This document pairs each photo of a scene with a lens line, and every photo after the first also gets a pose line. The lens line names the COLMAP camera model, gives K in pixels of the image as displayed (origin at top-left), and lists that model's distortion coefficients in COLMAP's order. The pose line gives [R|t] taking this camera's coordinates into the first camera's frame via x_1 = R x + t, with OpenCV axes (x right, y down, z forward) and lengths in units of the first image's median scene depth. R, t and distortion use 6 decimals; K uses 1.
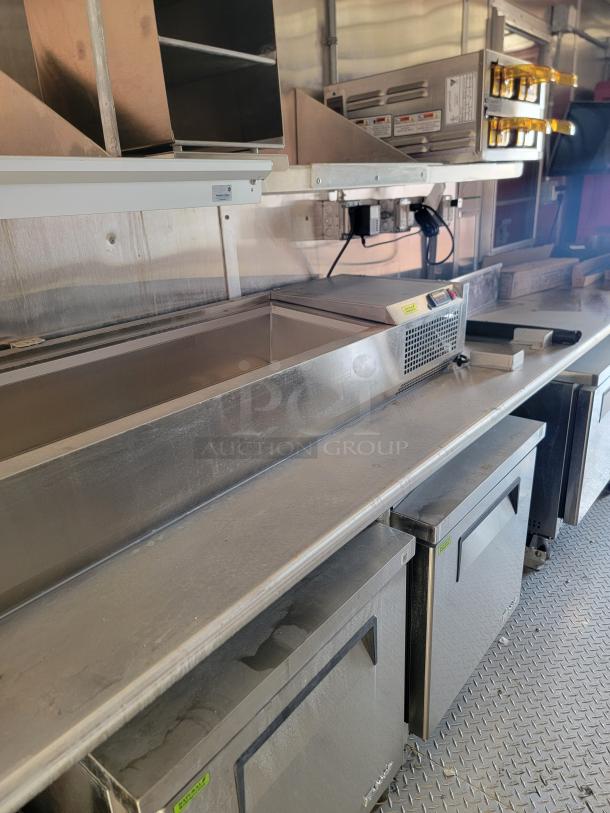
lens RADIAL K [[572.8, 0, 309.9], [0, 572.8, 425.0], [0, 0, 1]] dist [0.080907, -0.057340]
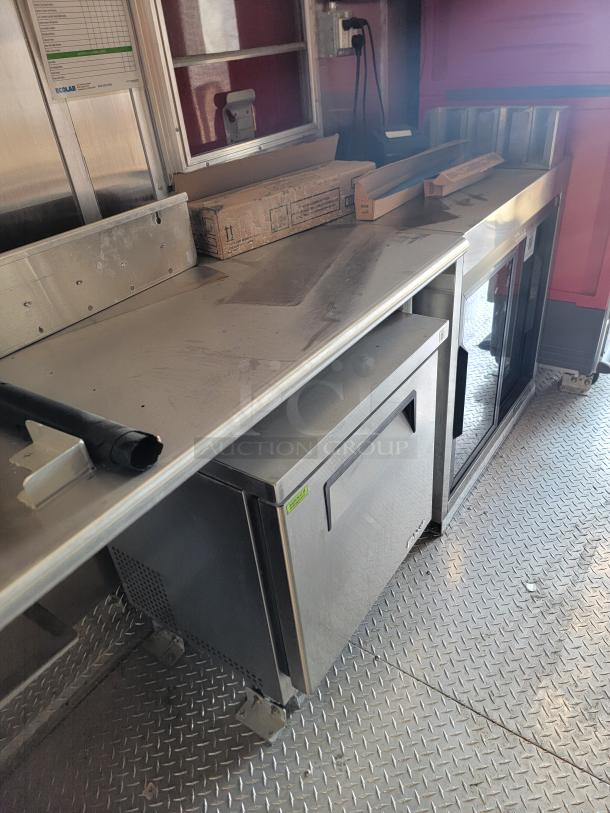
lens RADIAL K [[560.2, 0, 301.6], [0, 560.2, 415.2], [0, 0, 1]] dist [0.096282, -0.077982]
pose [[0.998635, -0.040064, 0.033516, 0.344119], [0.031209, 0.972168, 0.232199, -0.167029], [-0.041886, -0.230836, 0.972091, 0.368768]]
